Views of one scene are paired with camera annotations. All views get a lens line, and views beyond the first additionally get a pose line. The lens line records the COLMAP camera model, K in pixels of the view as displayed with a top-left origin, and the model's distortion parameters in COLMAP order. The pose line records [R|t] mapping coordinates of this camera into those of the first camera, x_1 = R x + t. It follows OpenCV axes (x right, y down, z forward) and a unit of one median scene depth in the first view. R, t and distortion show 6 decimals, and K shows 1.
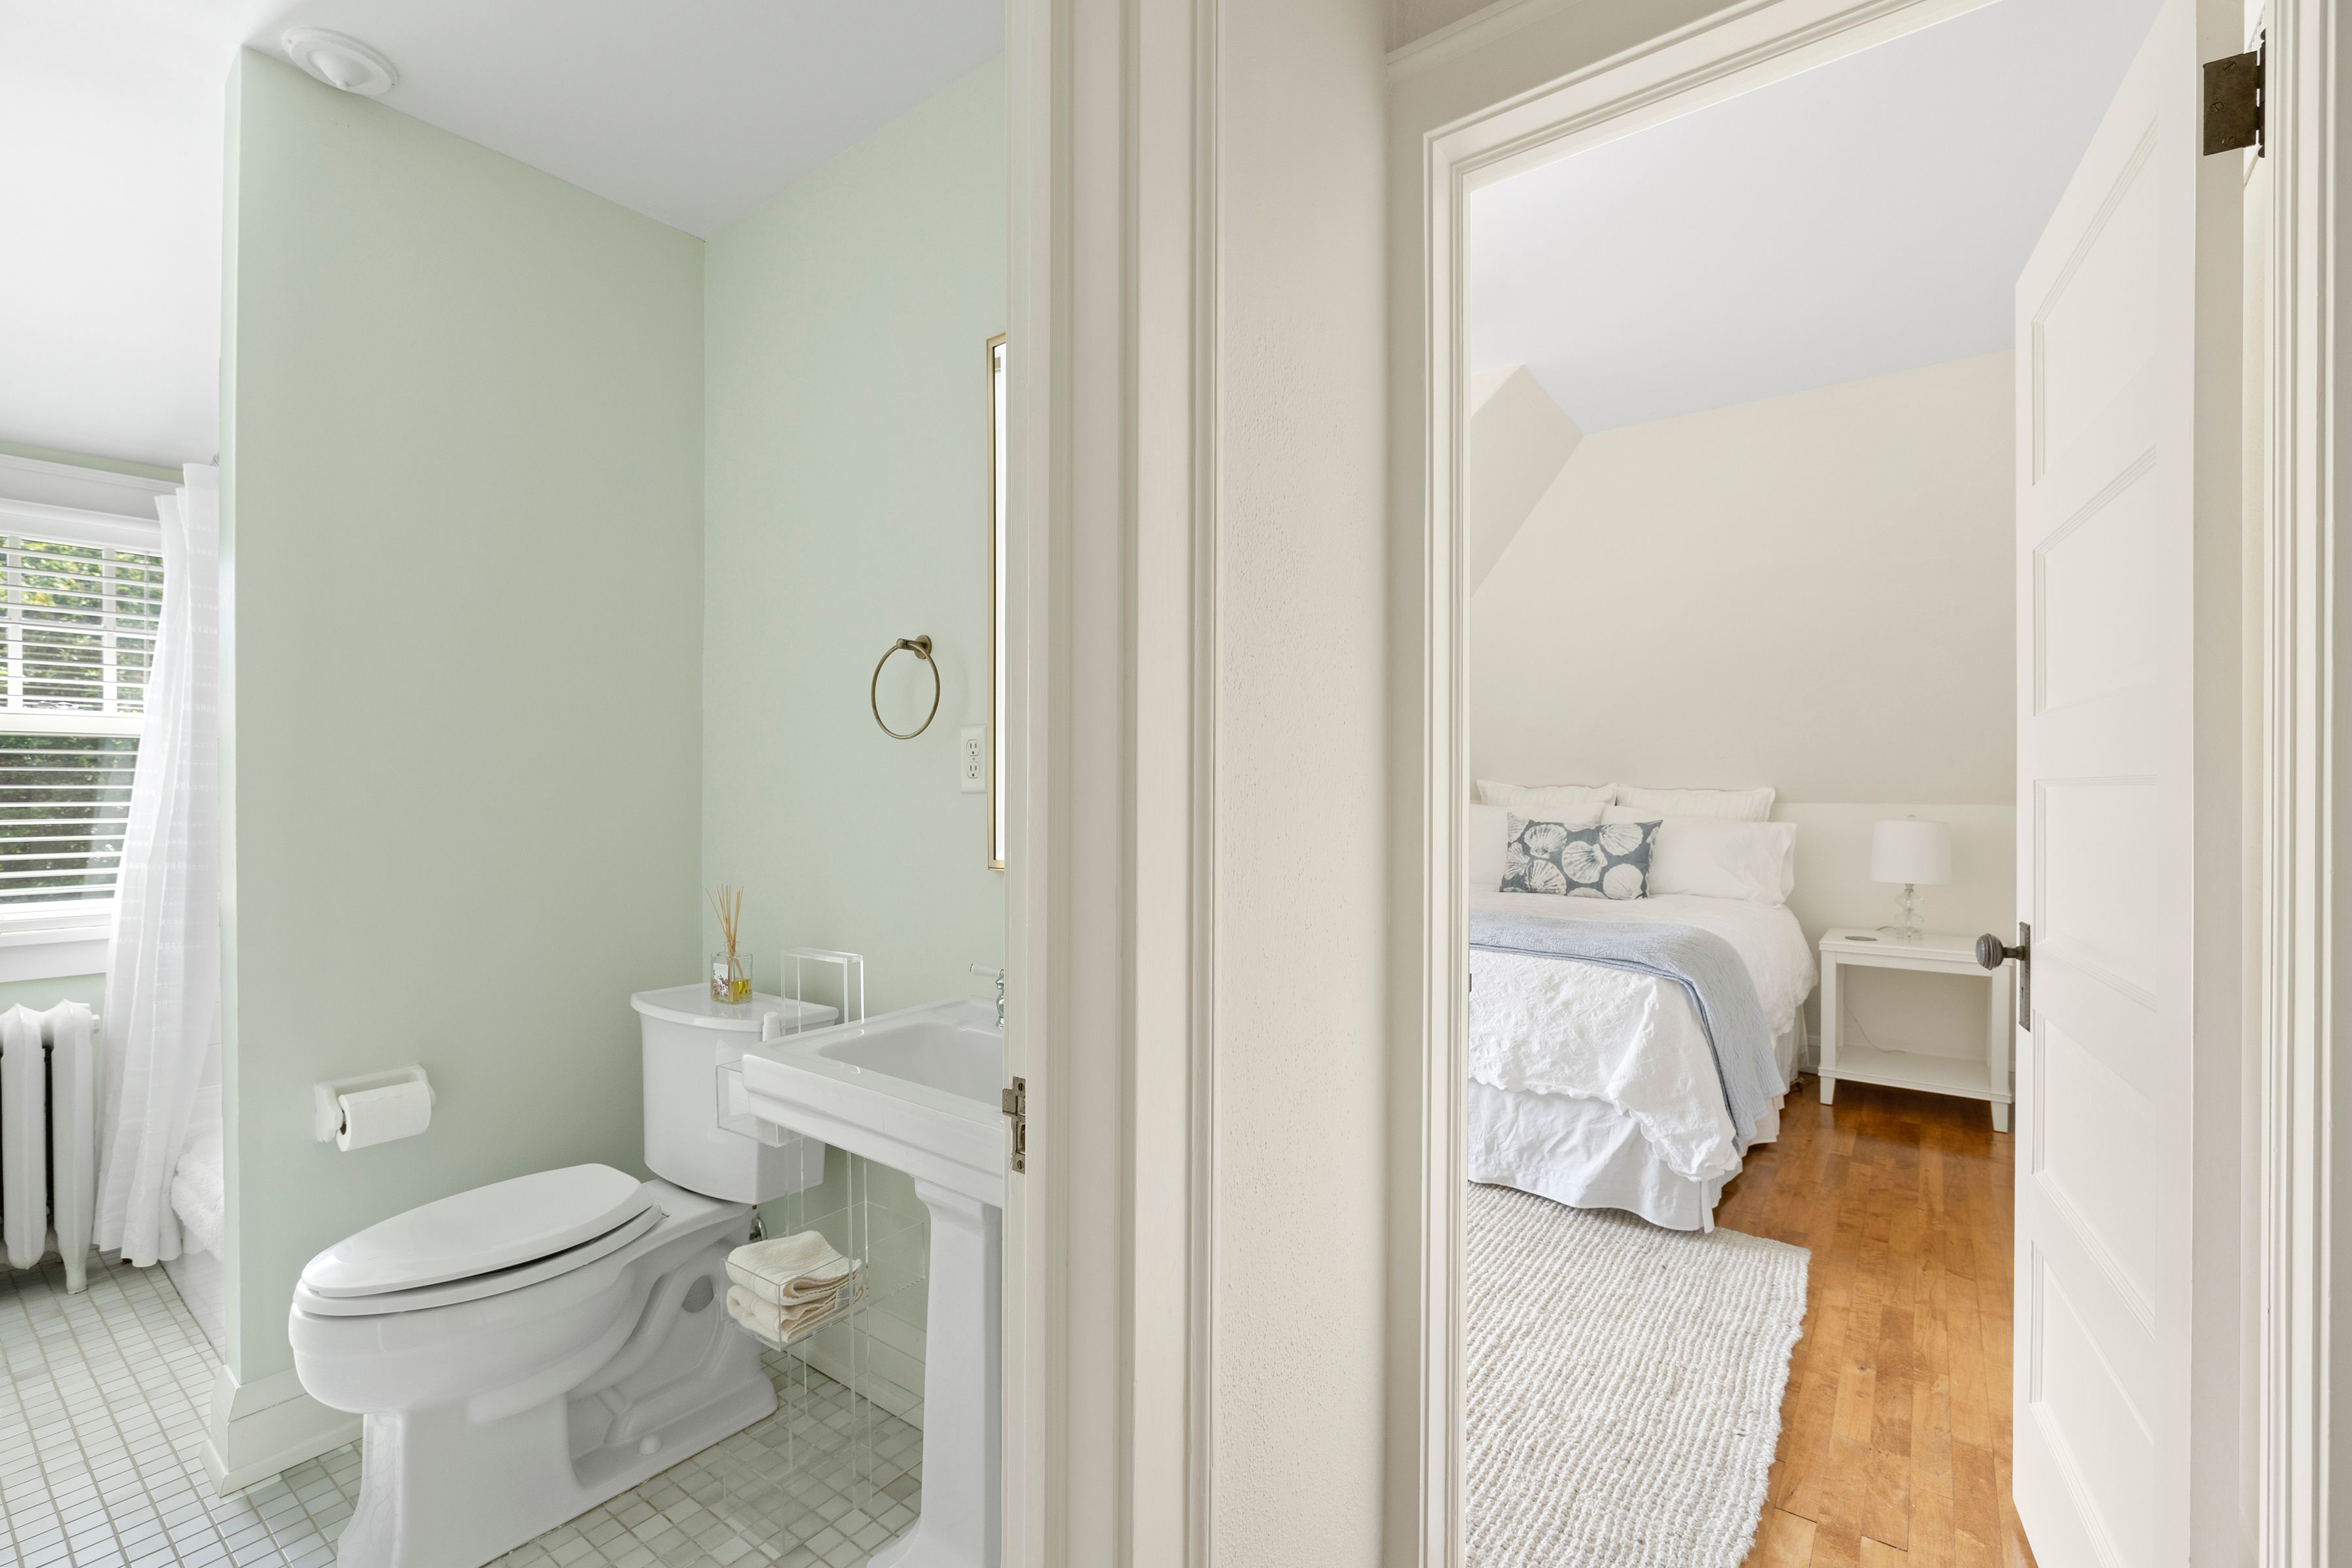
lens RADIAL K [[1006.8, 0, 1176.3], [0, 1006.8, 786.9], [0, 0, 1]] dist [0.000749, -0.000362]
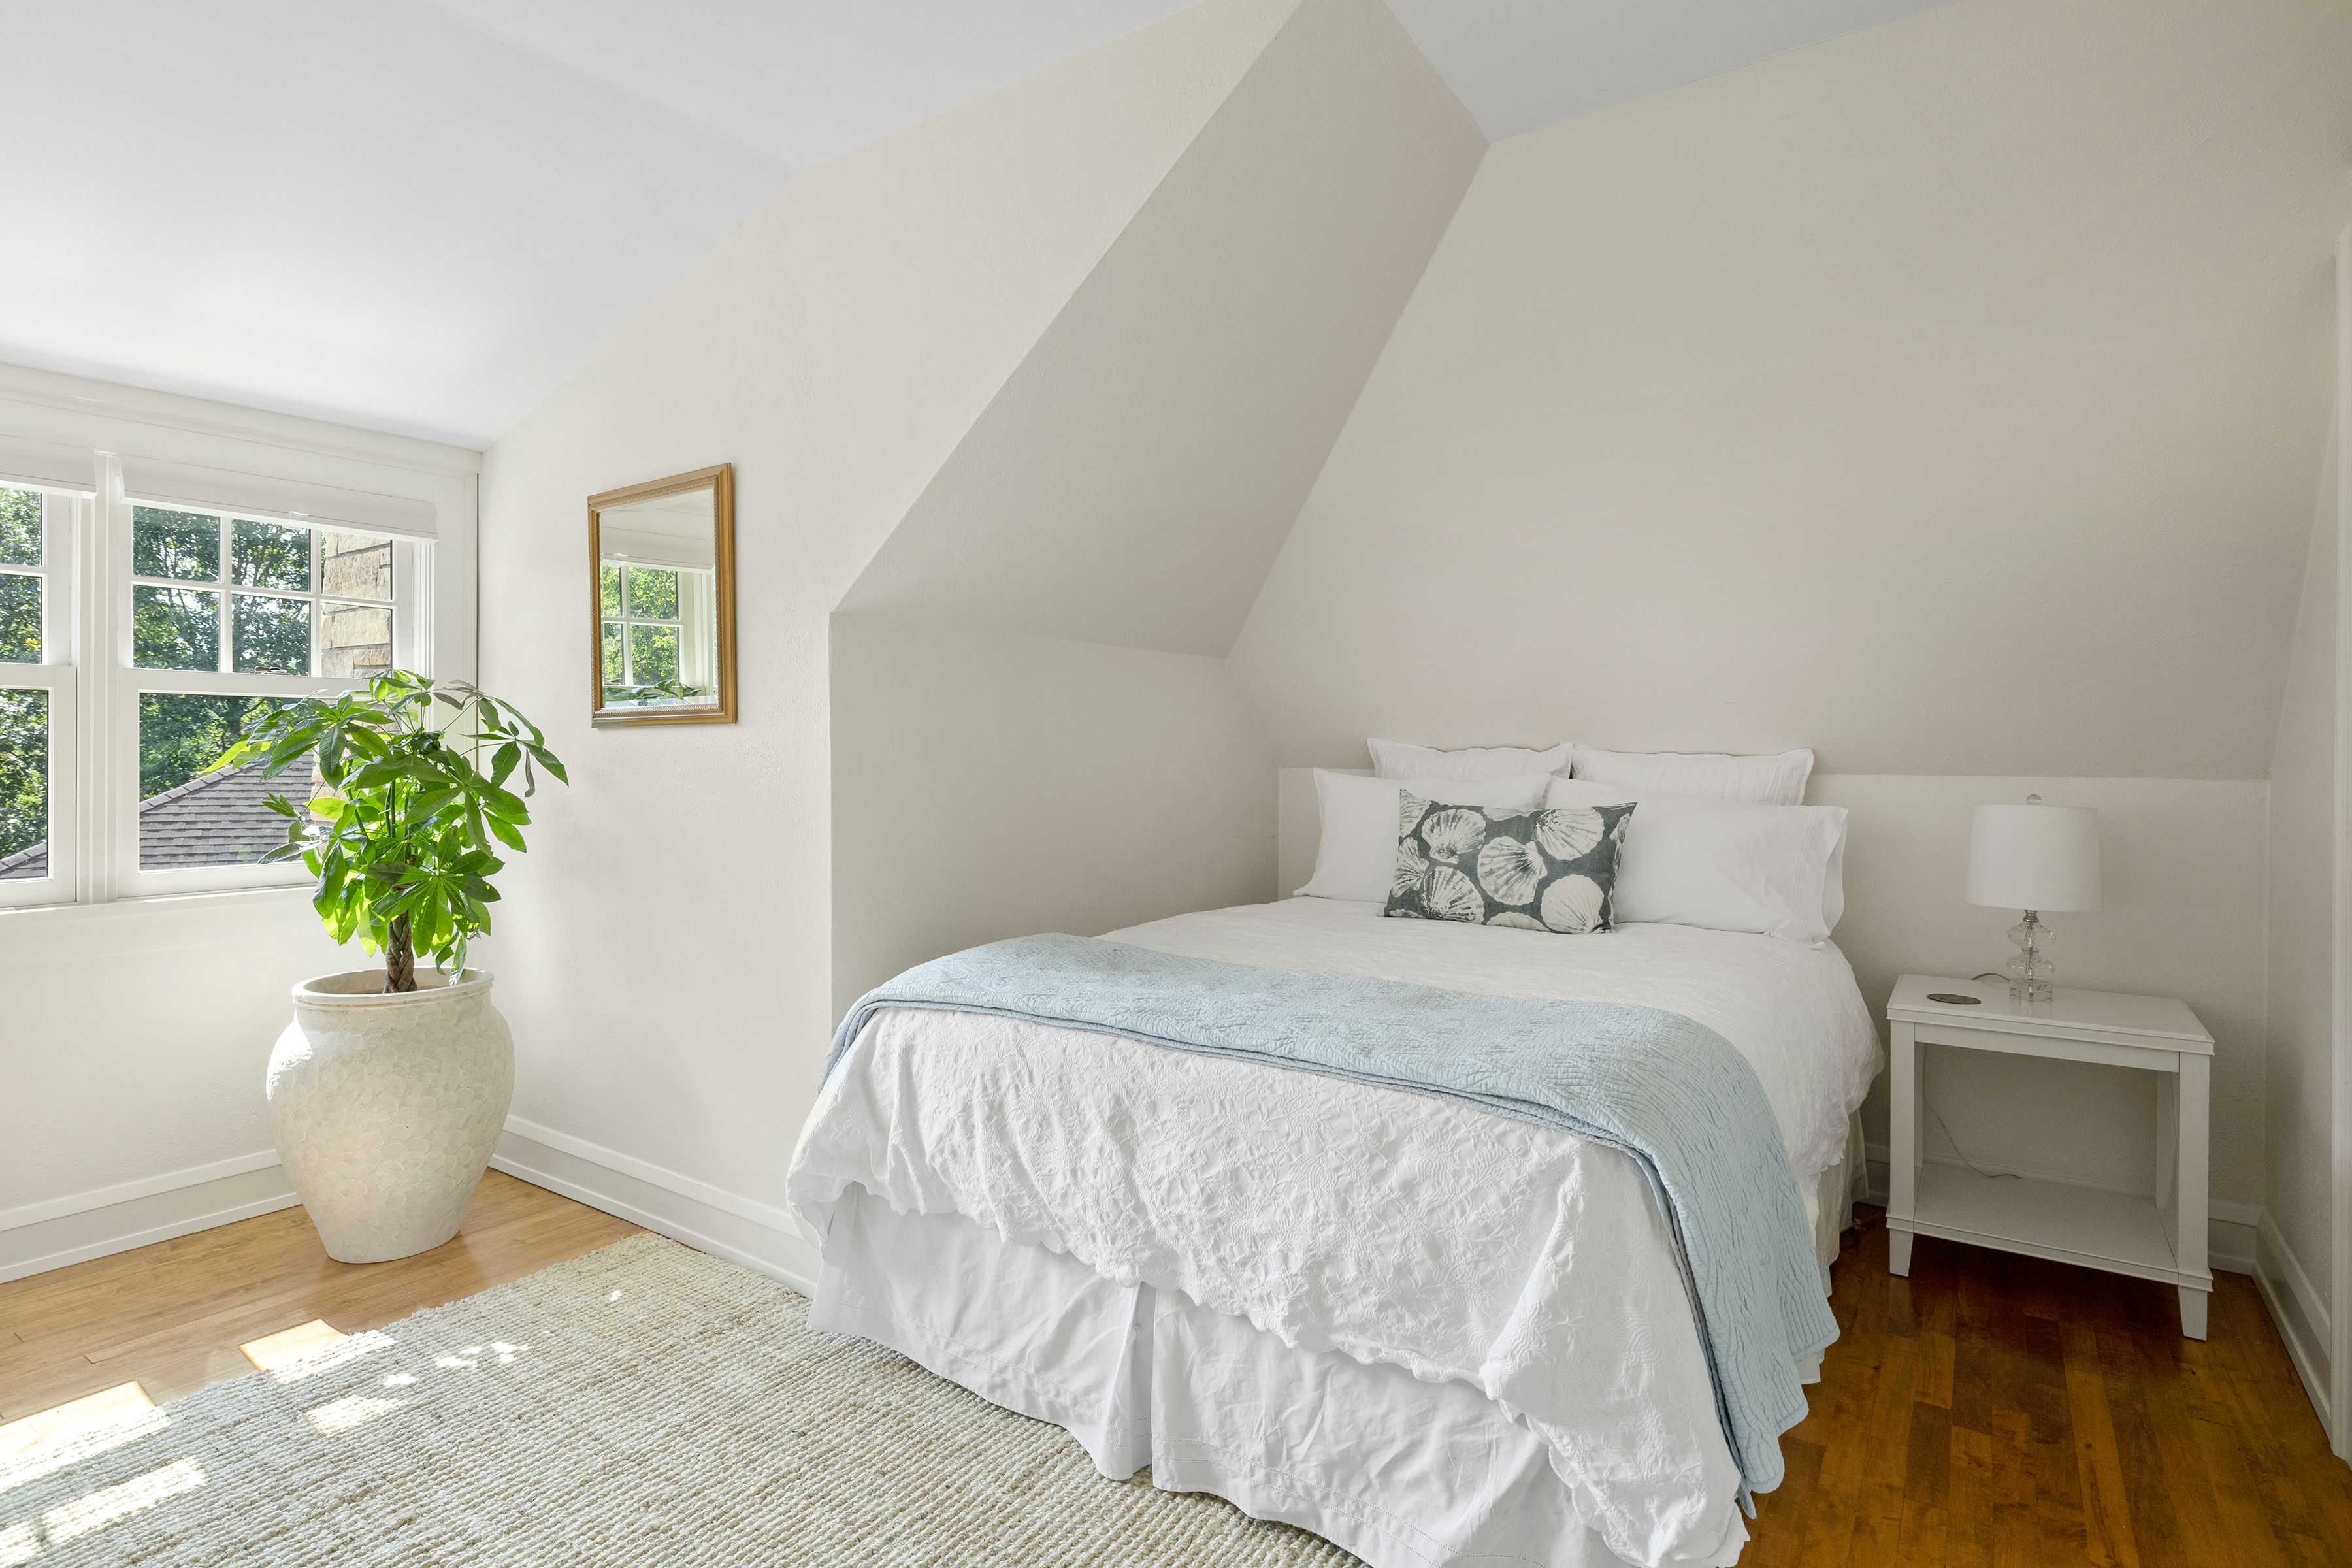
lens RADIAL K [[1160.9, 0, 1172.9], [0, 1160.9, 742.9], [0, 0, 1]] dist [-0.003352, 0.001374]
pose [[0.999371, 0.000262, 0.035453, 0.233796], [-0.000064, 0.999984, -0.005595, 0.000221], [-0.035454, 0.005589, 0.999356, 0.401654]]
